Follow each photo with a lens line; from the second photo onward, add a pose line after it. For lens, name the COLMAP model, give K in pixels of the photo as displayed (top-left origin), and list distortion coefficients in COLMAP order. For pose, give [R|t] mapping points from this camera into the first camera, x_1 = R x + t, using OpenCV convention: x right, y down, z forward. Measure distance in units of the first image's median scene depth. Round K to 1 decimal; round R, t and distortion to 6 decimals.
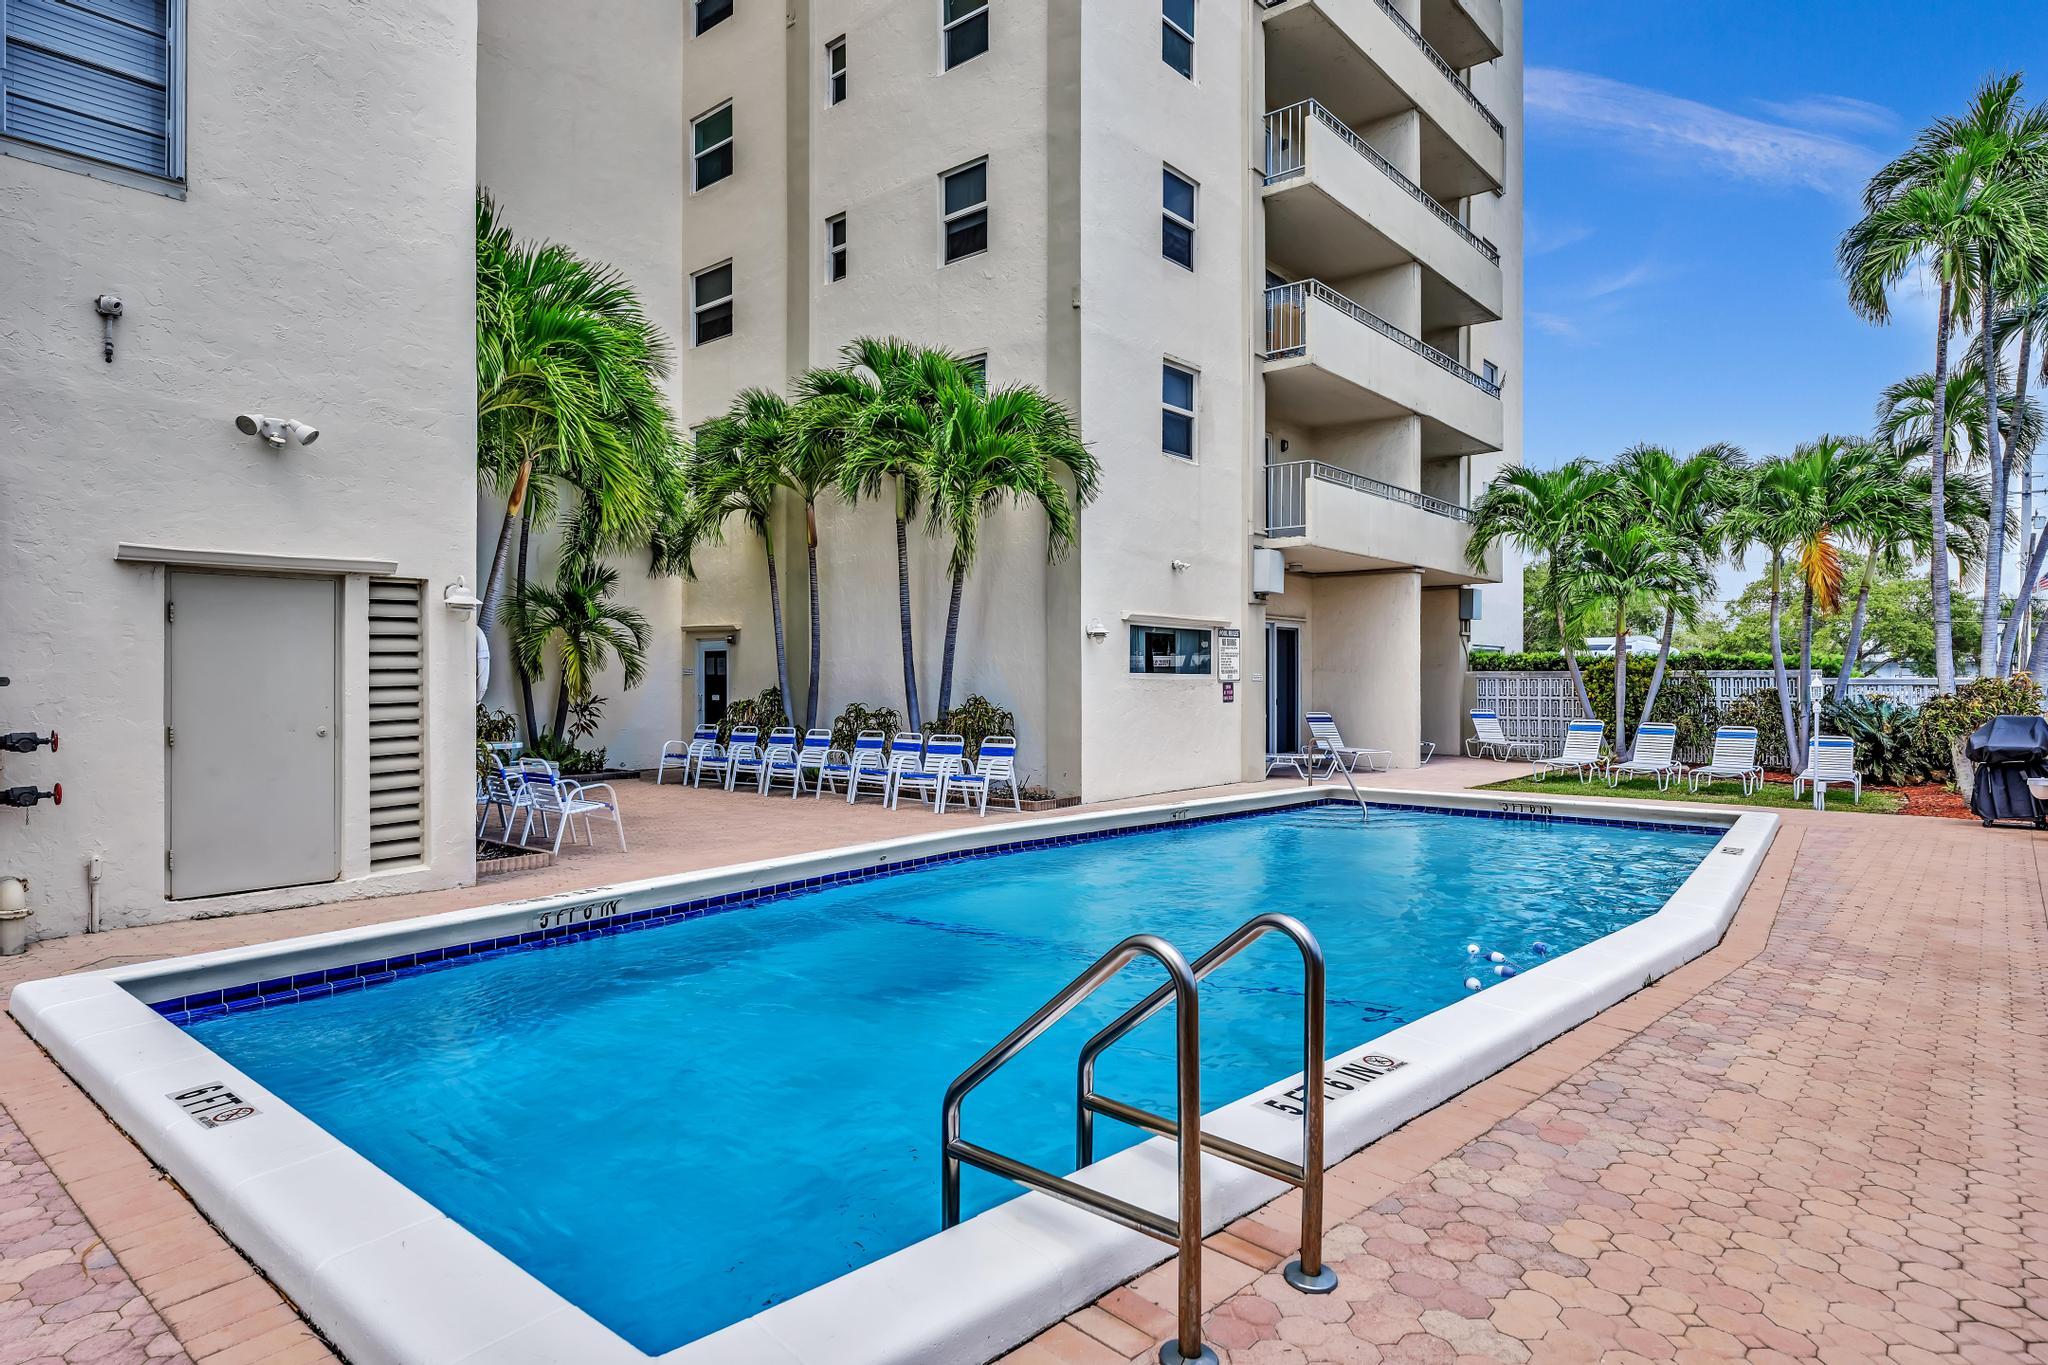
lens RADIAL K [[1158.6, 0, 1024.5], [0, 1158.6, 685.5], [0, 0, 1]] dist [0.007034, 0.002018]
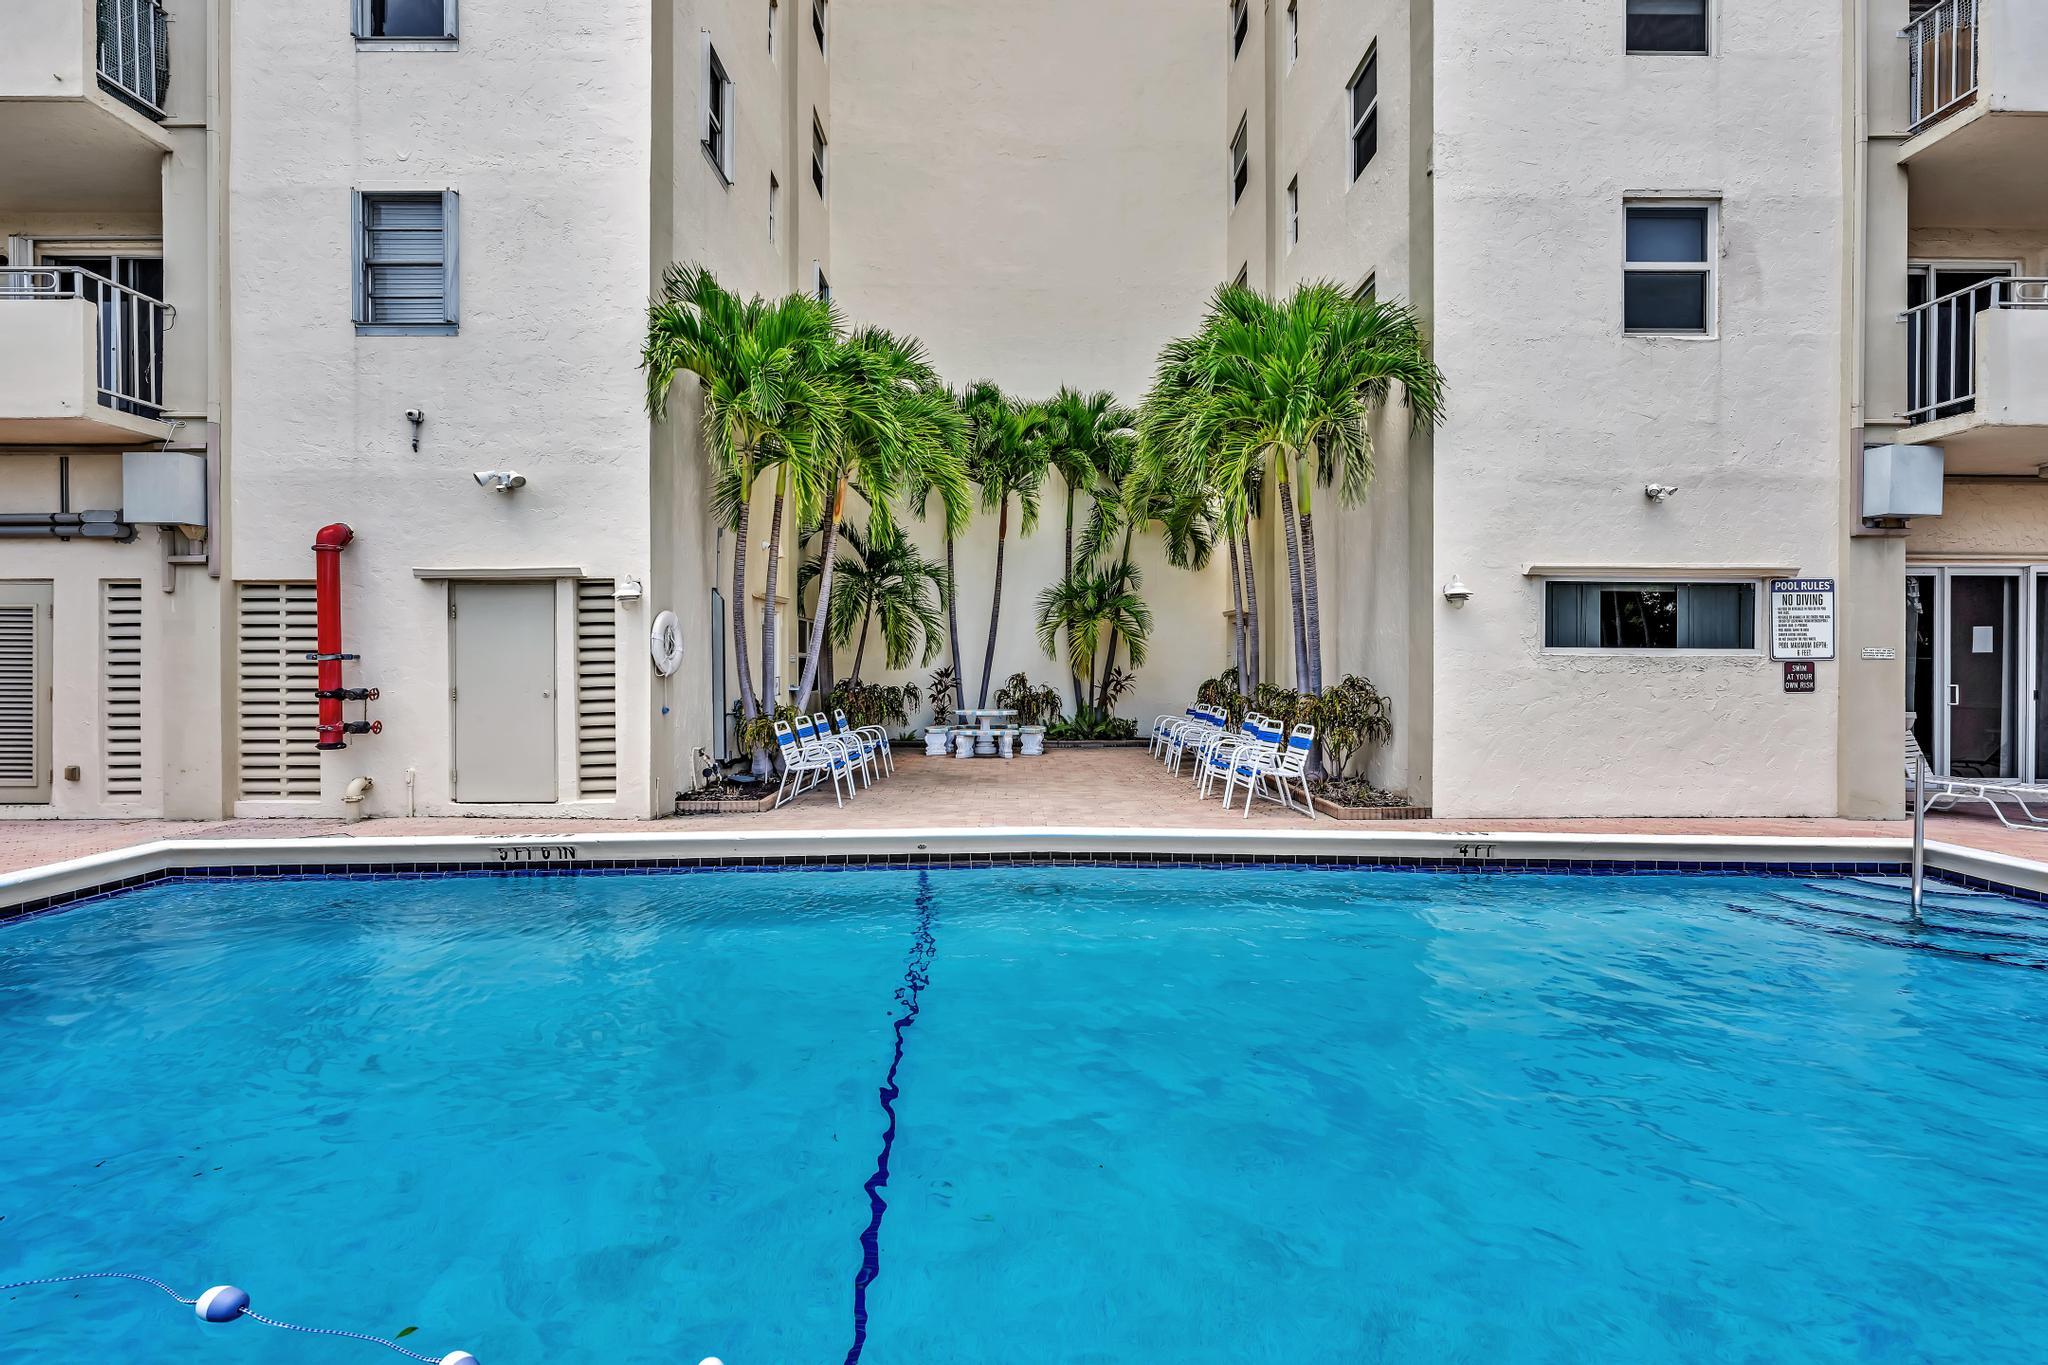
lens RADIAL K [[929.9, 0, 1017.5], [0, 929.9, 673.2], [0, 0, 1]] dist [0.001045, 0.000541]
pose [[0.657313, 0.007561, -0.753580, 0.333846], [-0.004837, 0.999971, 0.005815, 0.003391], [0.753602, -0.000177, 0.657331, 0.387524]]
